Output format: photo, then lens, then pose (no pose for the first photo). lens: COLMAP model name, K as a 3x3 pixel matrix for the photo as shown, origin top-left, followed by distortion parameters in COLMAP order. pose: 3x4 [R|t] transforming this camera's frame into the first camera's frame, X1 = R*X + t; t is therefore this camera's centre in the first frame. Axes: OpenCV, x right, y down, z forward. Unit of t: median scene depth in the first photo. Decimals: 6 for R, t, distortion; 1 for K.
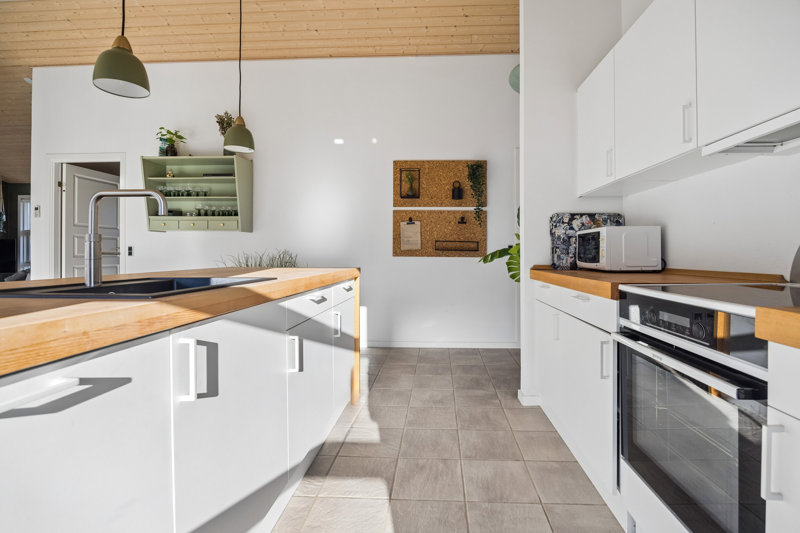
lens RADIAL K [[376.2, 0, 409.3], [0, 376.2, 254.1], [0, 0, 1]] dist [-0.023021, 0.004434]
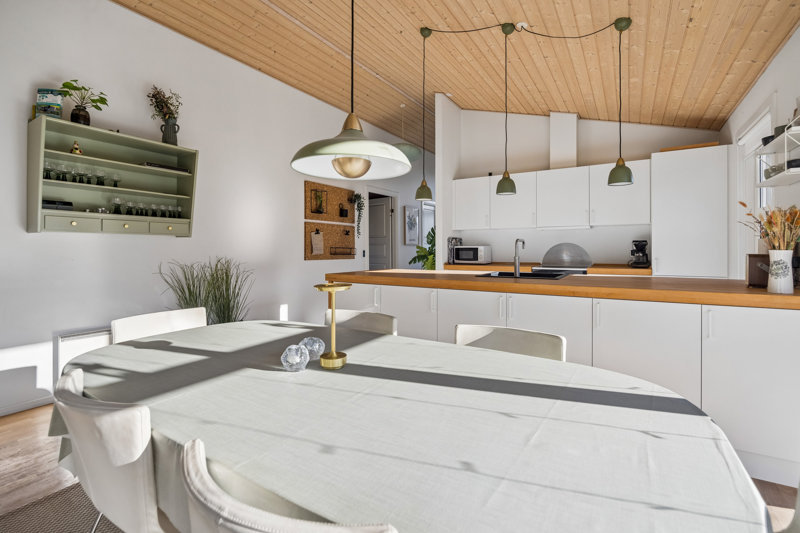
lens RADIAL K [[358.8, 0, 418.4], [0, 358.8, 258.0], [0, 0, 1]] dist [-0.006743, 0.000797]
pose [[0.478020, -0.024497, 0.878007, -0.884219], [0.006659, 0.999683, 0.024266, -0.026744], [-0.878324, -0.005753, 0.478032, 0.133144]]
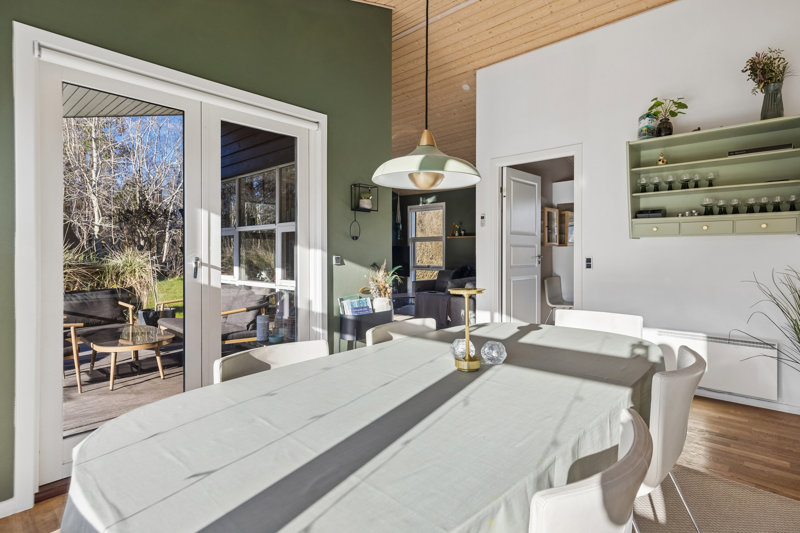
lens RADIAL K [[411.8, 0, 398.8], [0, 411.8, 257.8], [0, 0, 1]] dist [0.007200, 0.001336]
pose [[0.776106, 0.005007, -0.630583, -0.505504], [0.002715, 0.999933, 0.011282, -0.030925], [0.630597, -0.010468, 0.776040, 0.028810]]
